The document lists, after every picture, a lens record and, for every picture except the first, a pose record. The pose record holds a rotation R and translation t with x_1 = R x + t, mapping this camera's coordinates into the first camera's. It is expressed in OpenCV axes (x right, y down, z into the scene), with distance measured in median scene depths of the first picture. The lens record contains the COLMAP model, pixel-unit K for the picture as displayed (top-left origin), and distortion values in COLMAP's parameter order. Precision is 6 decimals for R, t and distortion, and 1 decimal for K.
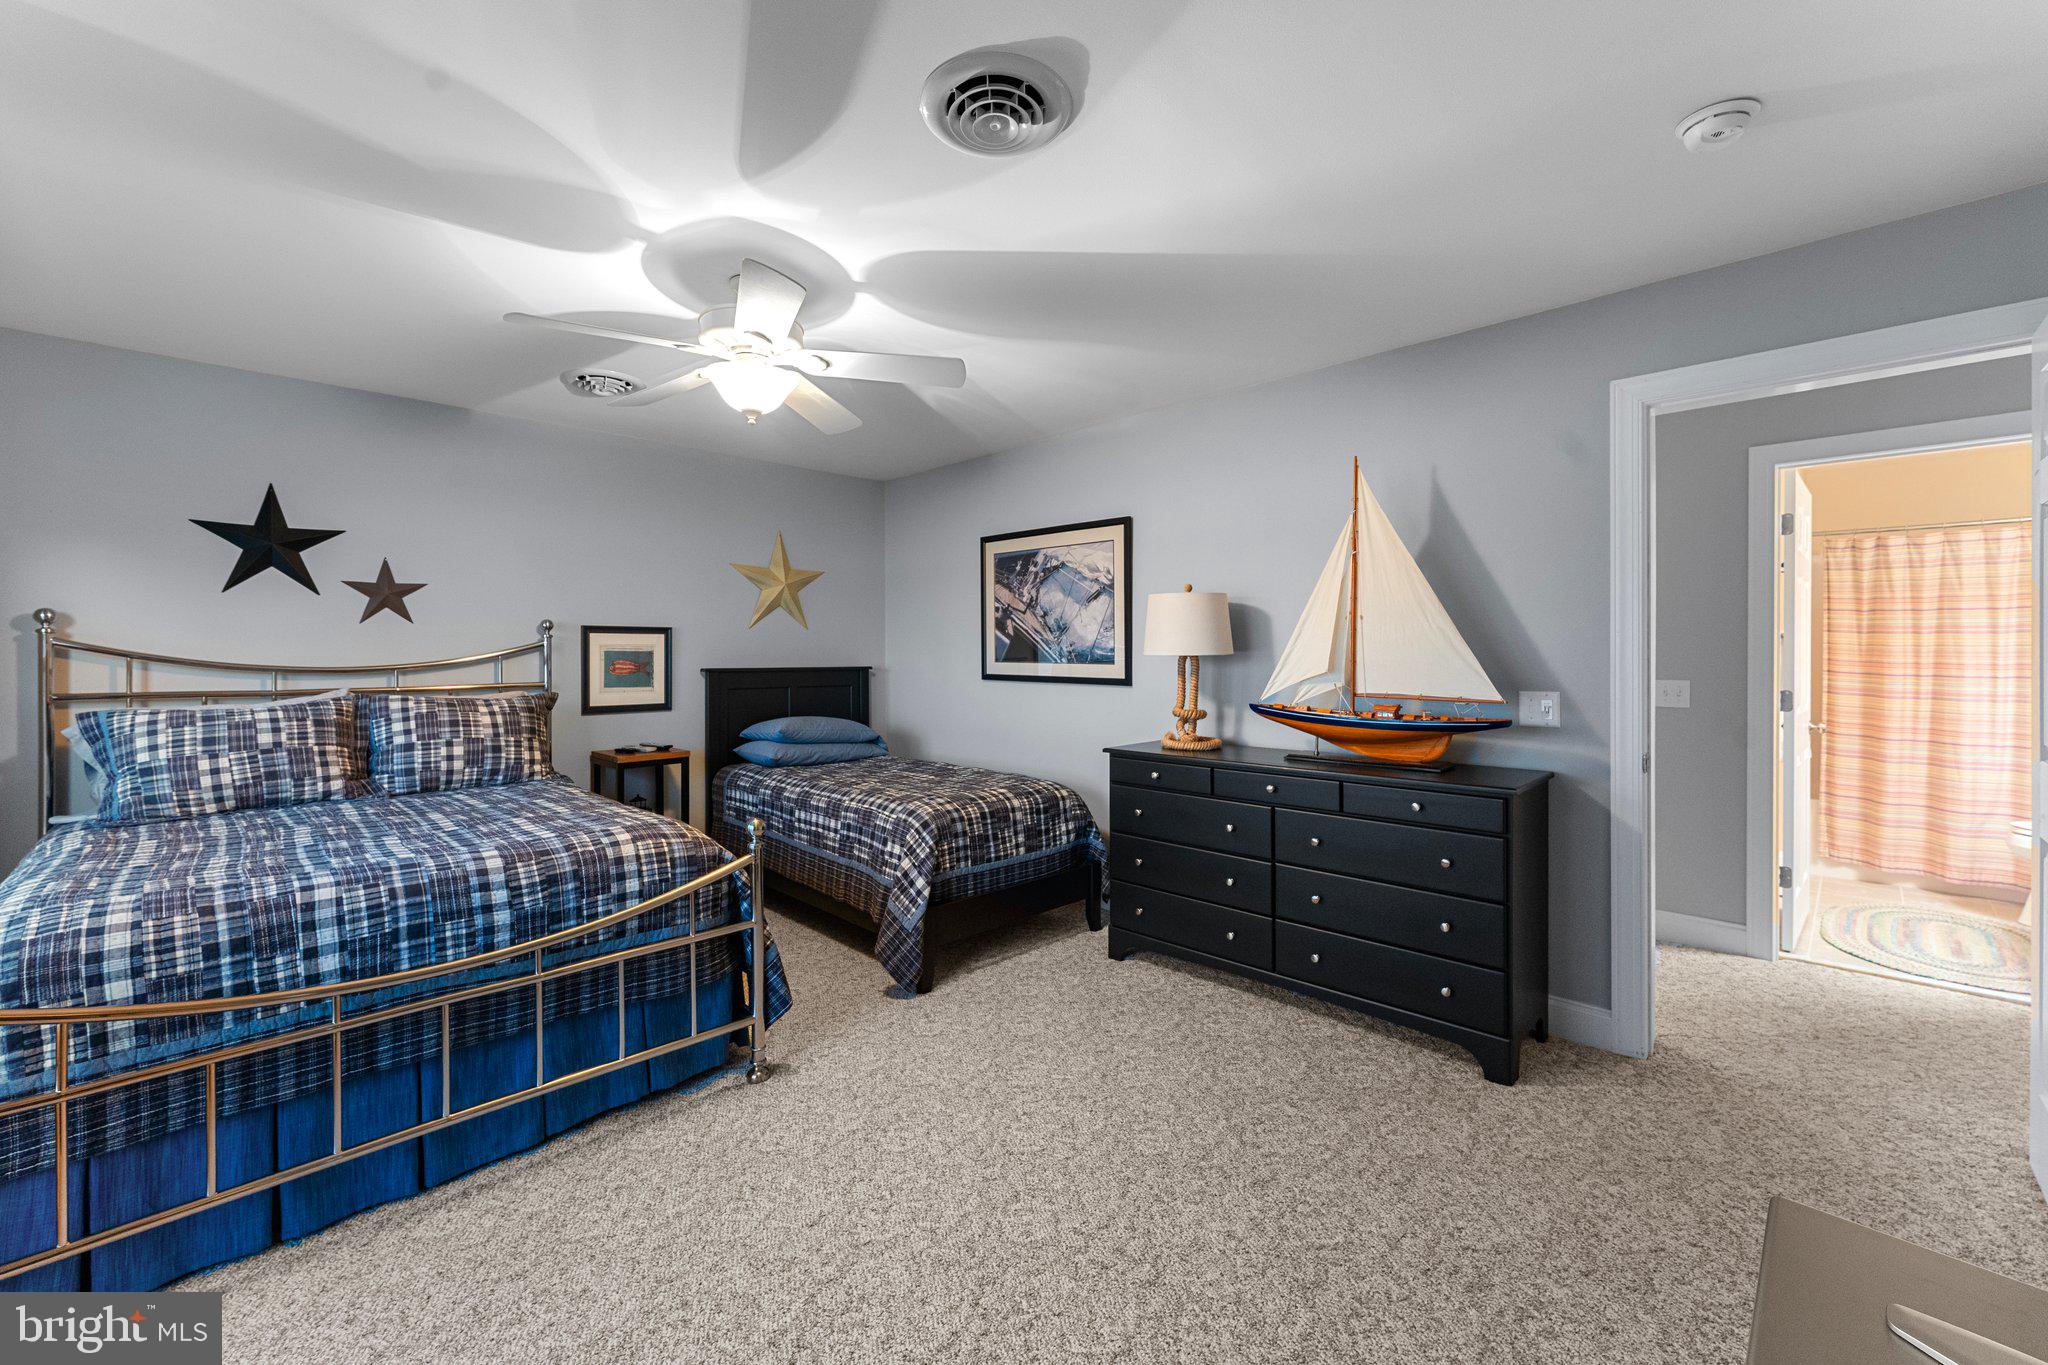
lens RADIAL K [[861.5, 0, 998.4], [0, 861.5, 661.2], [0, 0, 1]] dist [0.000408, 0.000278]
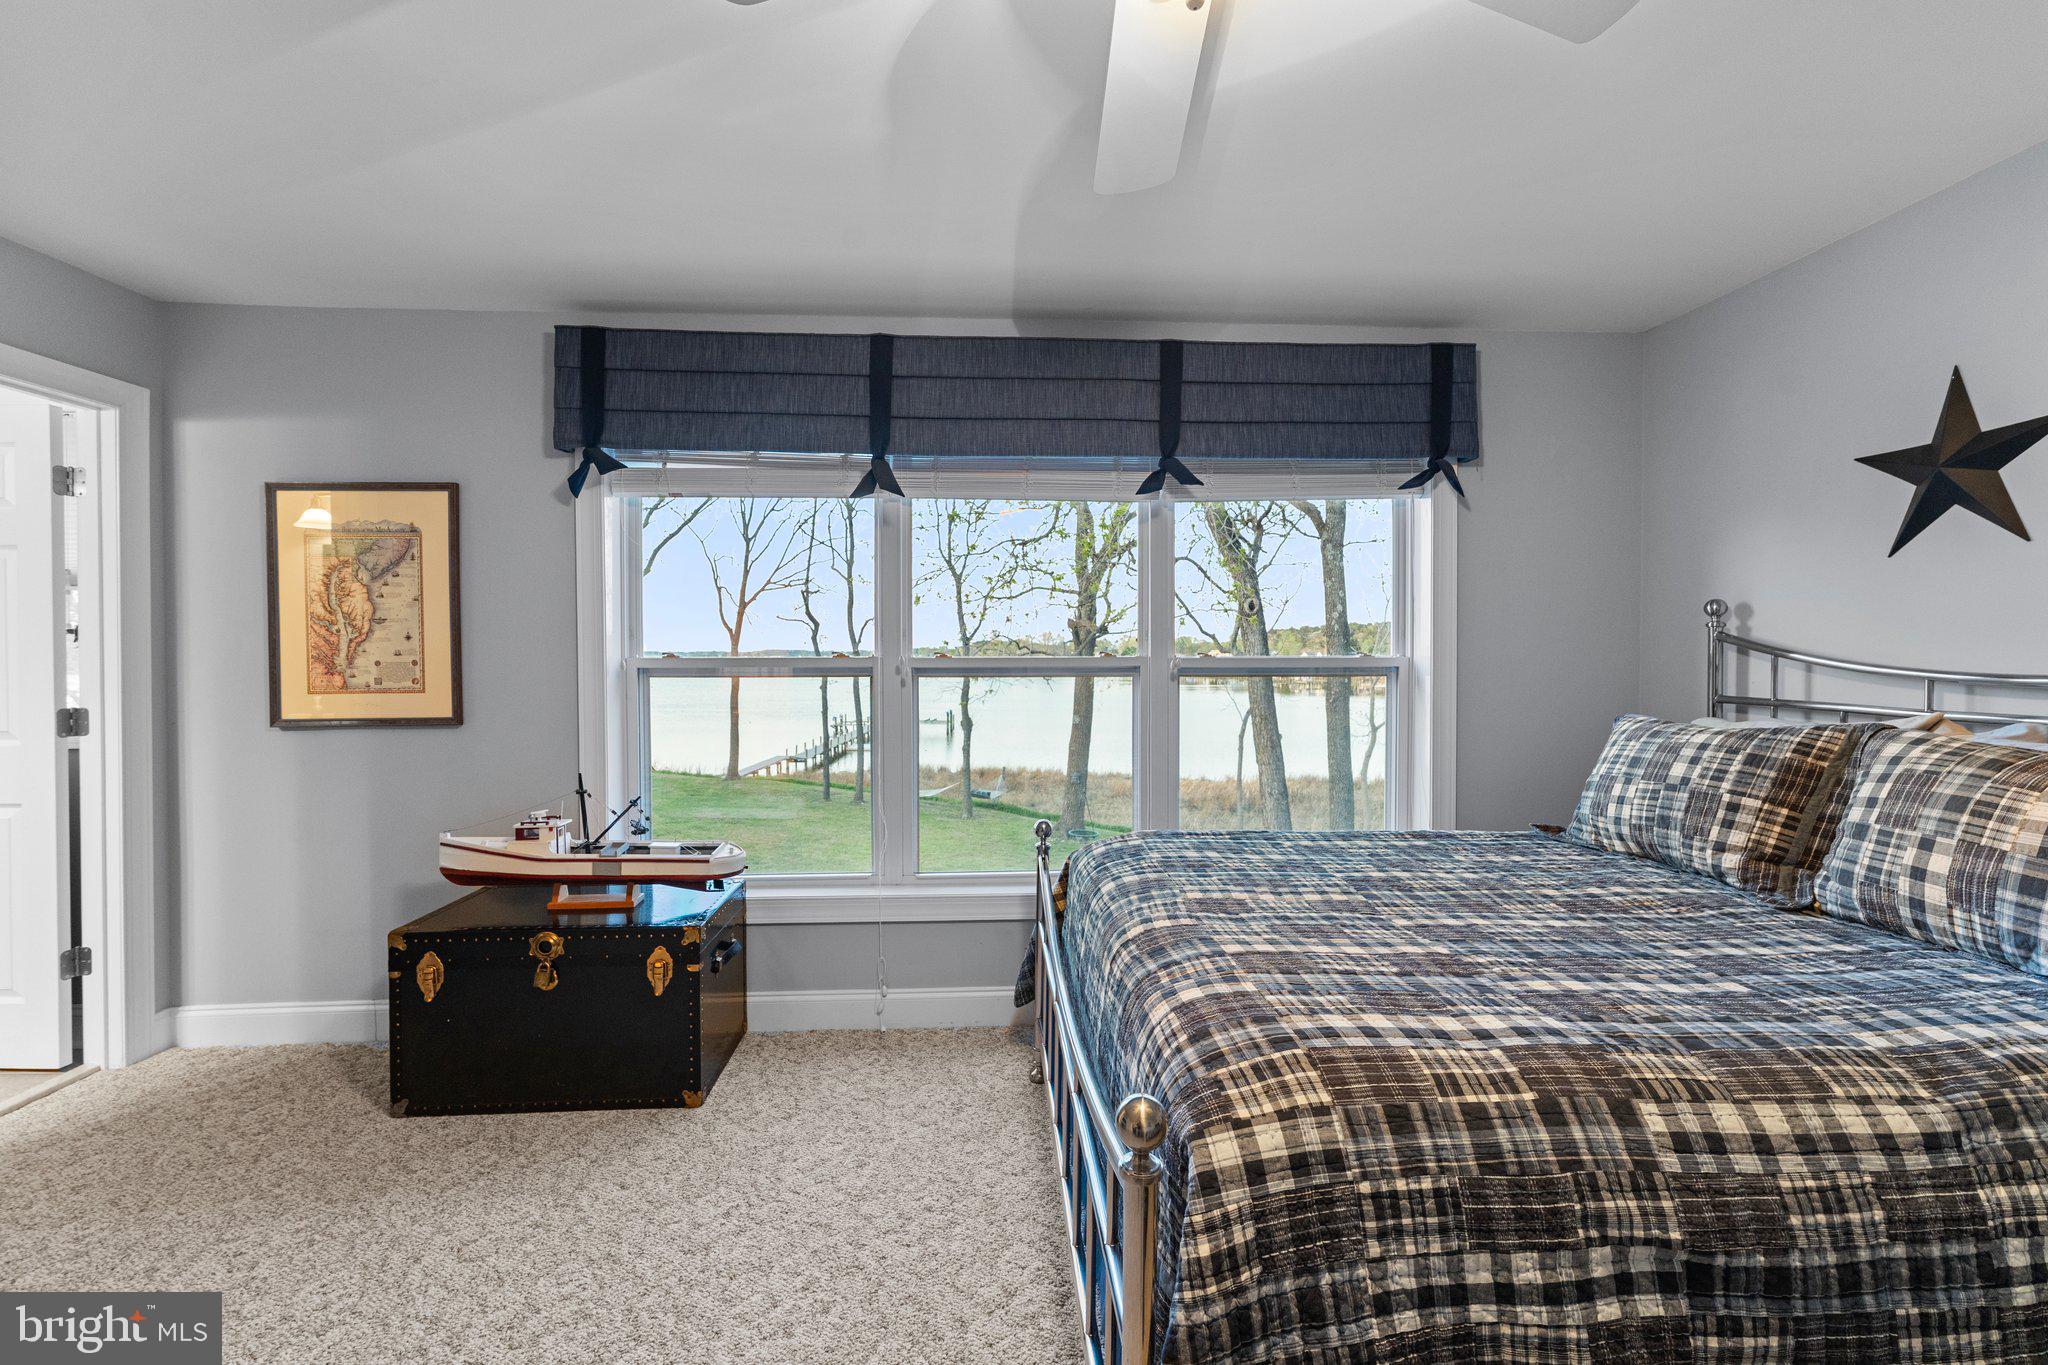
lens RADIAL K [[805.9, 0, 1016.1], [0, 805.9, 672.1], [0, 0, 1]] dist [-0.000044, 0.000191]
pose [[-0.628428, 0.020587, -0.777596, 0.007042], [-0.004982, 0.999523, 0.030489, -0.008187], [0.777852, 0.023035, -0.628025, 0.959168]]
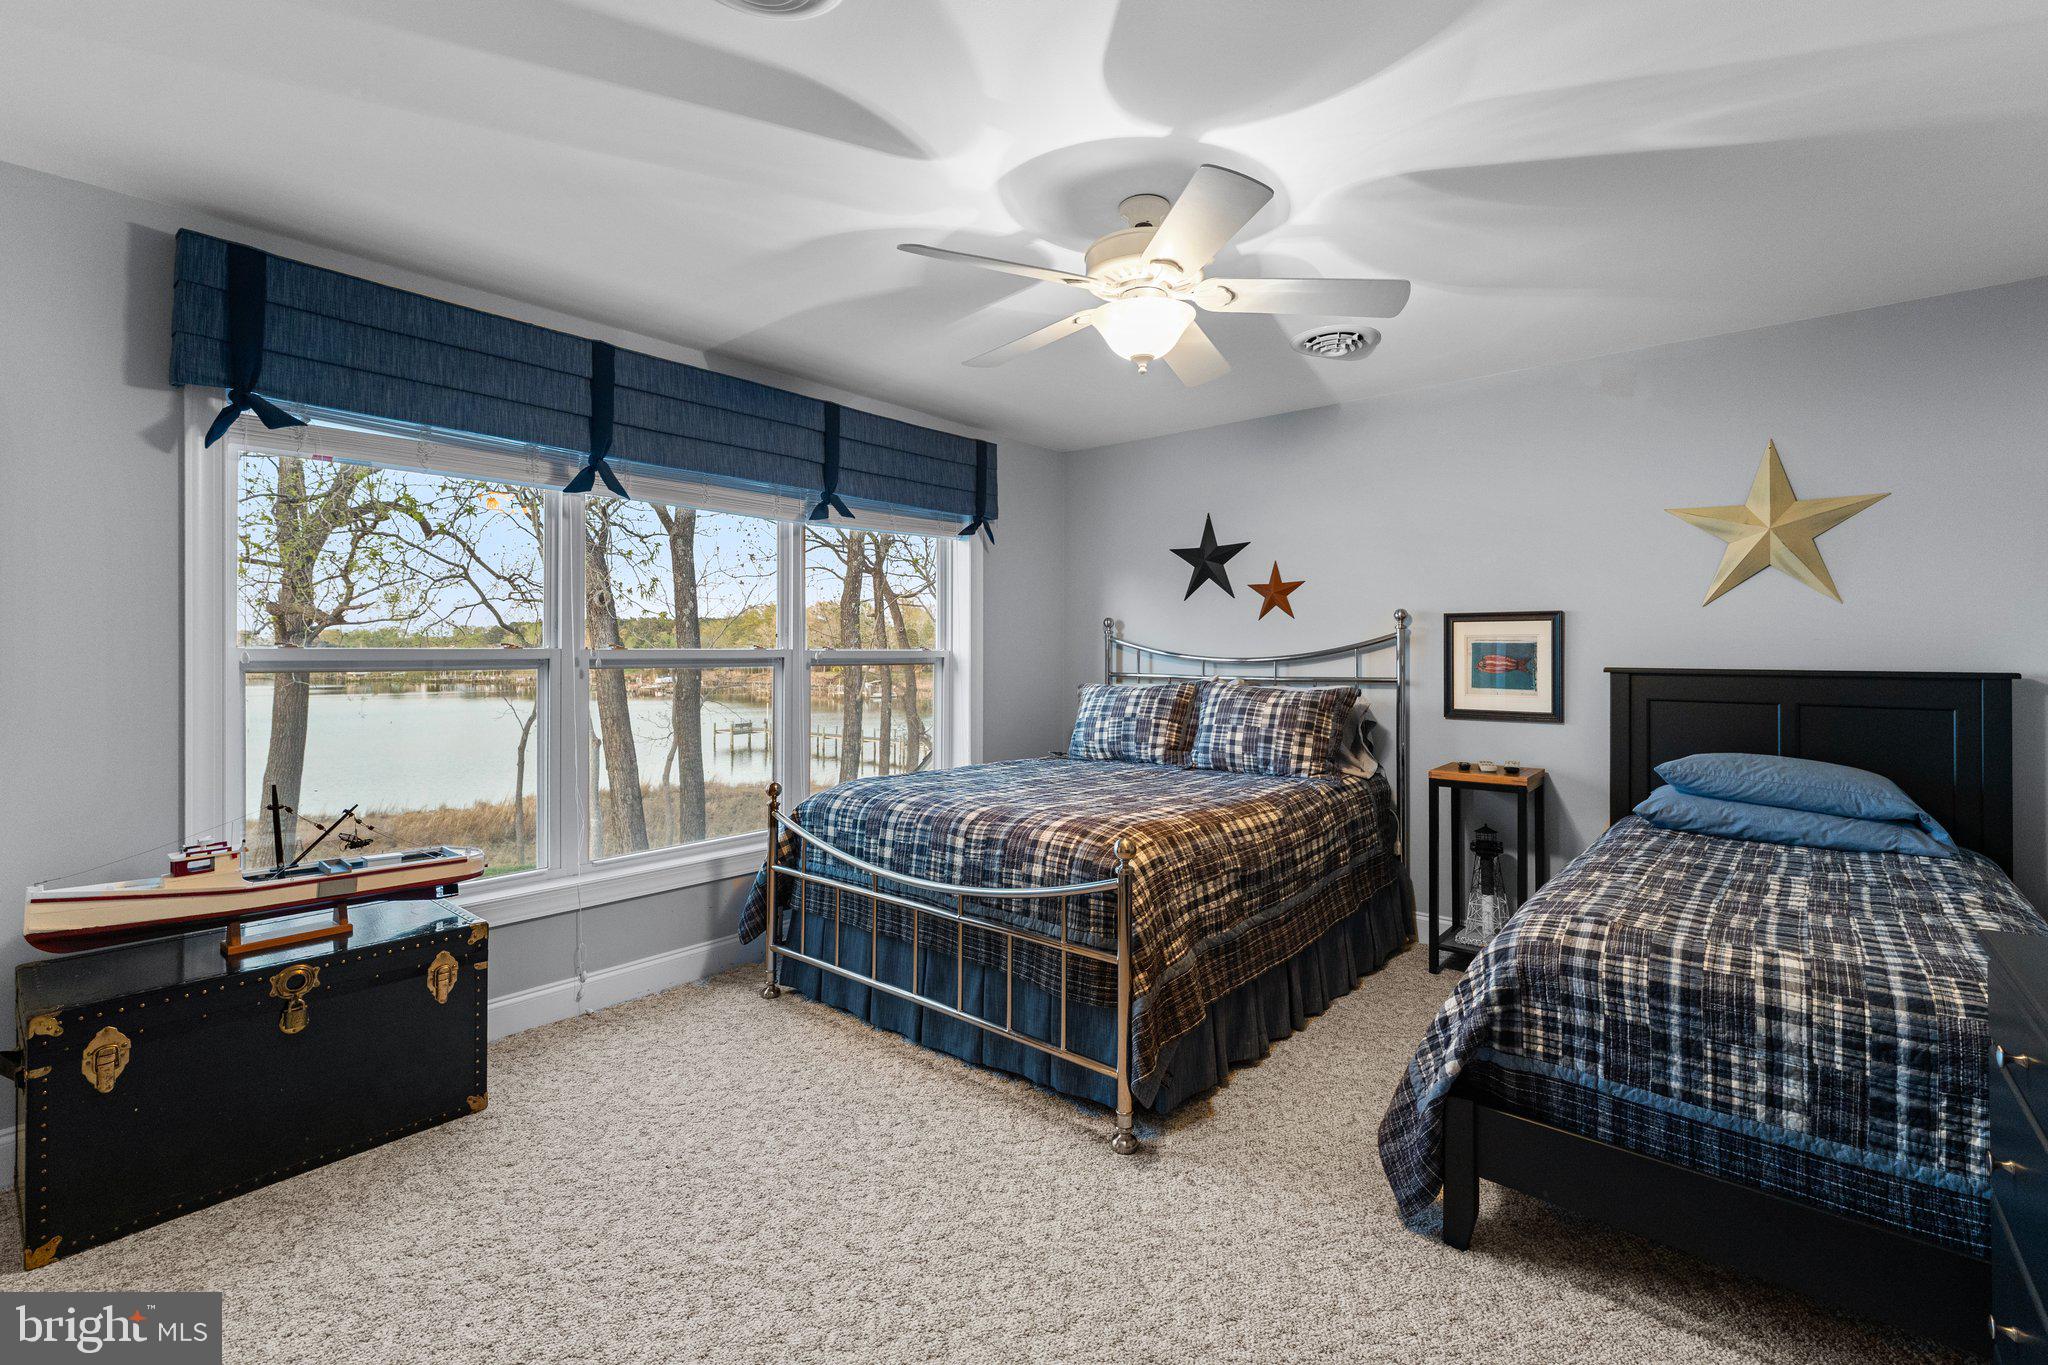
lens RADIAL K [[861.5, 0, 998.4], [0, 861.5, 661.2], [0, 0, 1]] dist [0.000408, 0.000278]
pose [[0.097557, 0.013246, -0.995142, 0.440781], [-0.011371, 0.999861, 0.012194, 0.000553], [0.995165, 0.010126, 0.097694, 0.646169]]
